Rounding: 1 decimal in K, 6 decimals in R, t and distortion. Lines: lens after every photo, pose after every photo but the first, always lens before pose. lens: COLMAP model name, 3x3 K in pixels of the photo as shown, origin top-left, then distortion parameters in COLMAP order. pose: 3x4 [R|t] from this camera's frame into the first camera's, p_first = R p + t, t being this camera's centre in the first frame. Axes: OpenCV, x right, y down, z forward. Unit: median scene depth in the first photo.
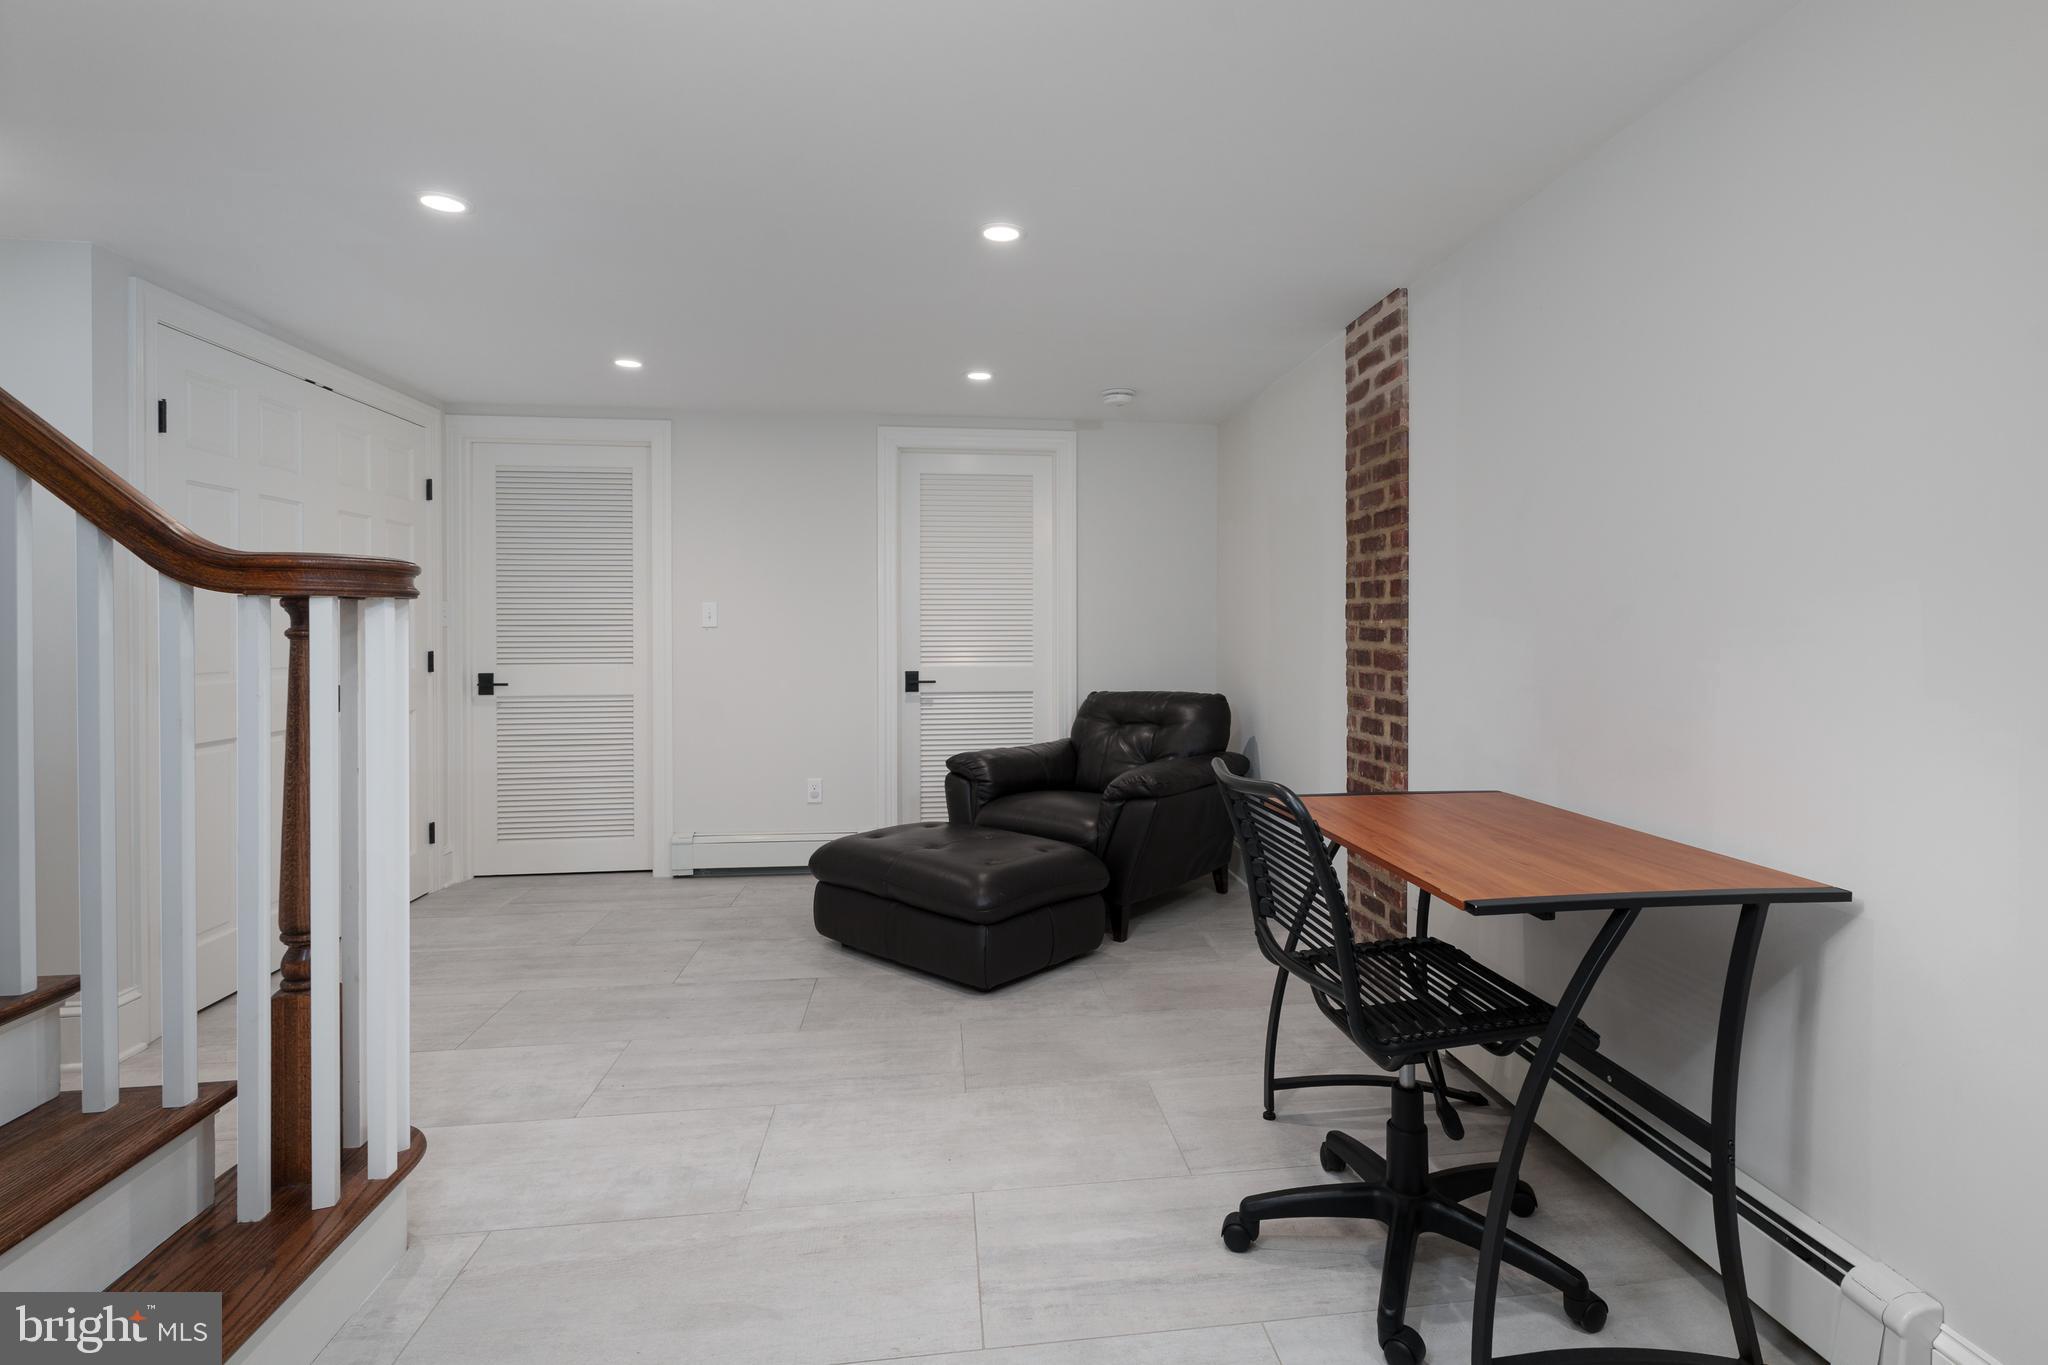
lens RADIAL K [[980.9, 0, 1028.6], [0, 980.9, 636.5], [0, 0, 1]] dist [-0.001185, -0.000529]
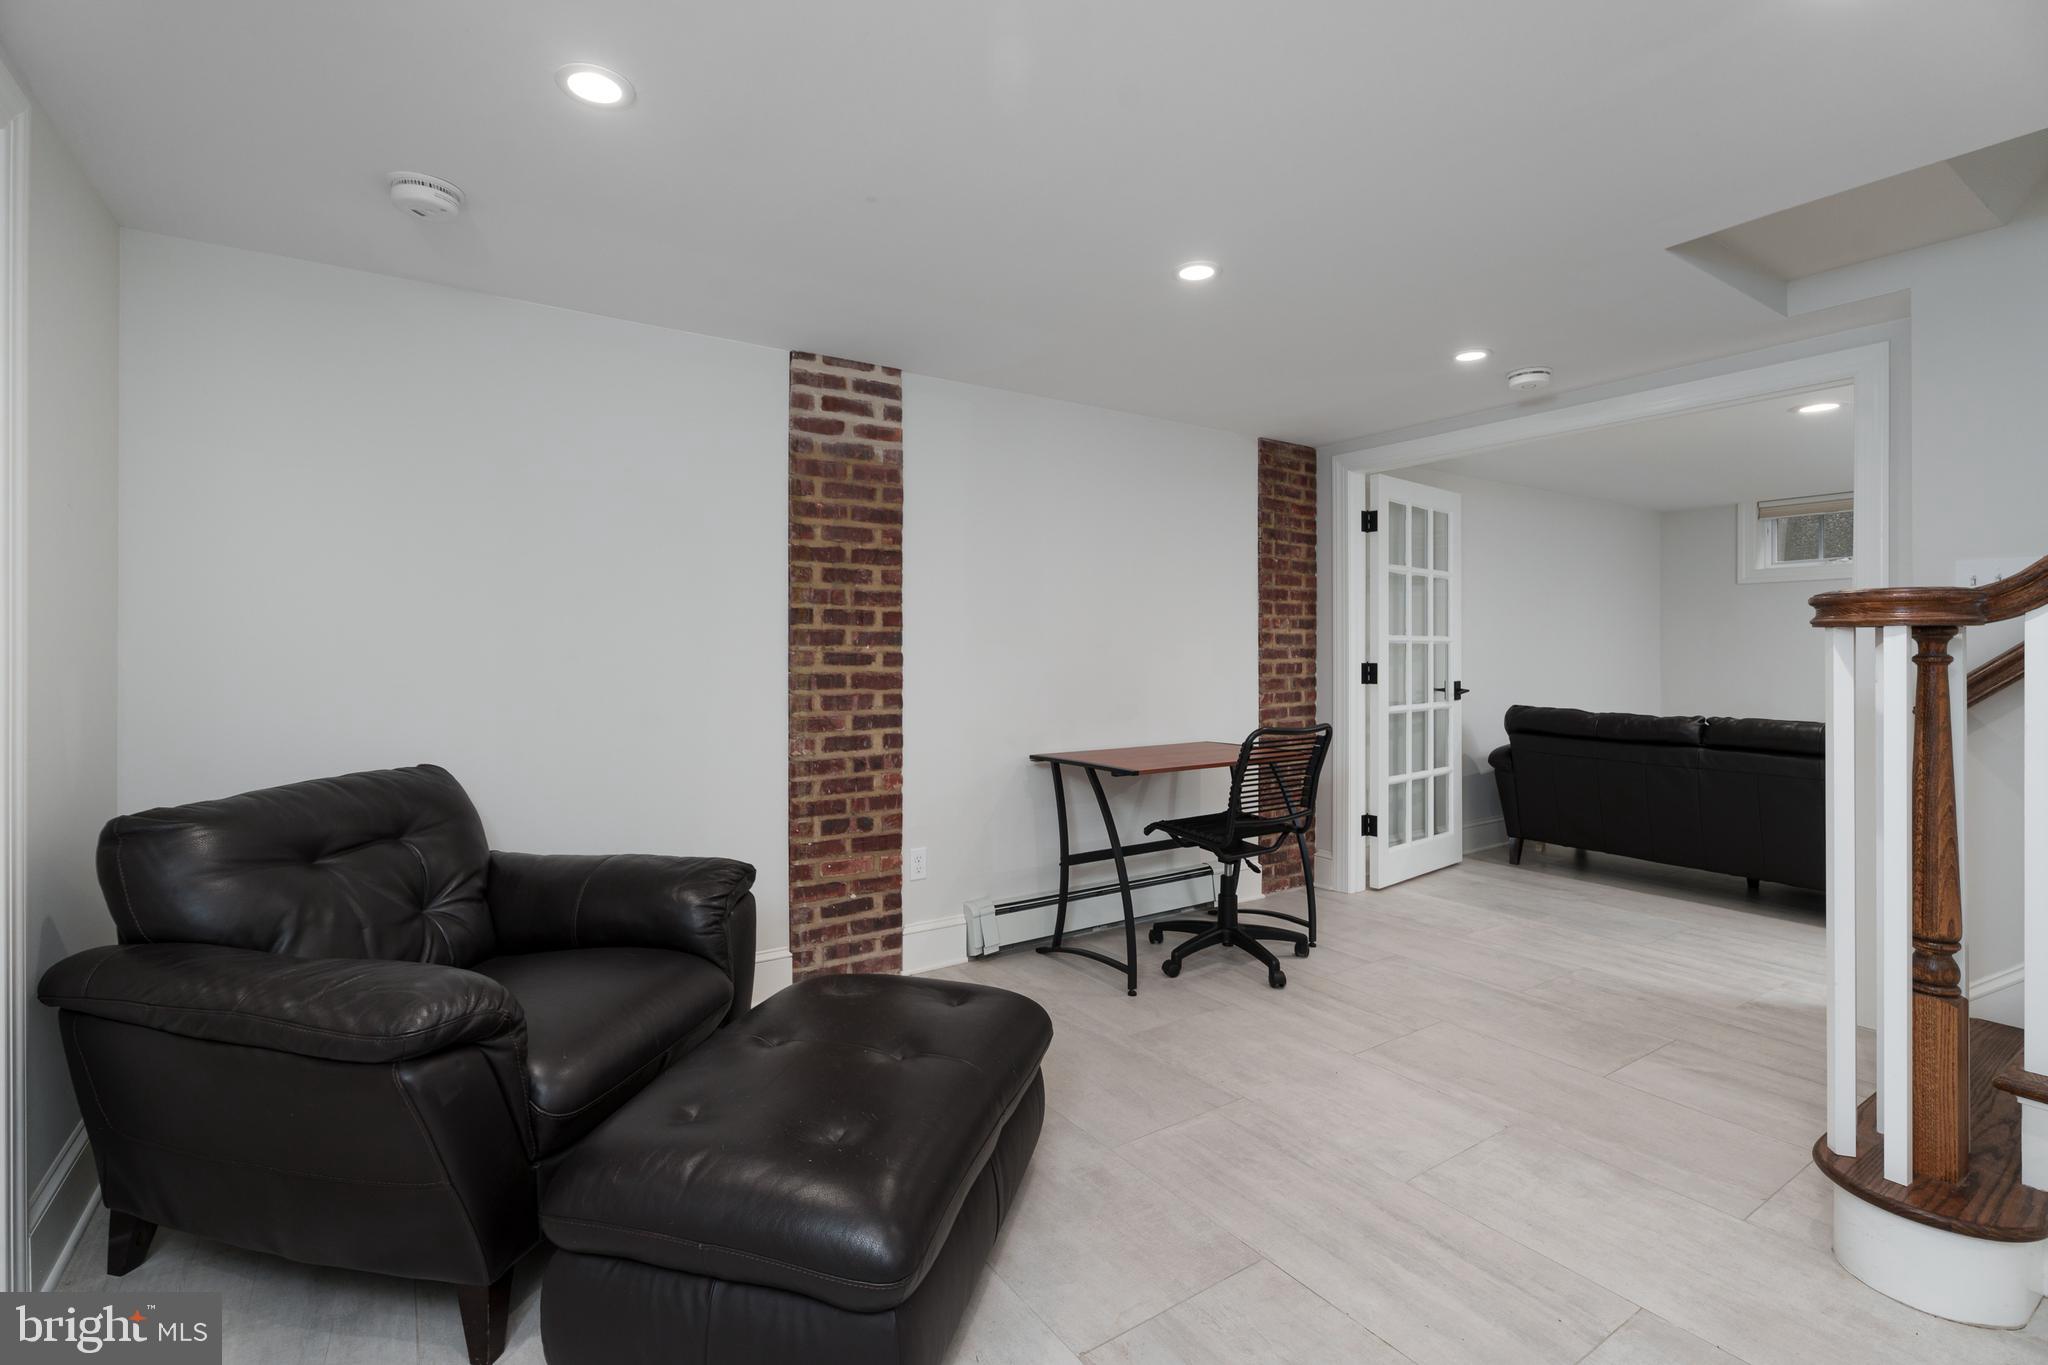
lens RADIAL K [[921.8, 0, 1034.2], [0, 921.8, 648.6], [0, 0, 1]] dist [-0.001274, 0.000245]
pose [[-0.471905, 0.004228, 0.881639, -0.750953], [0.004941, 0.999985, -0.002151, -0.011740], [-0.881635, 0.003341, -0.471919, 1.507586]]
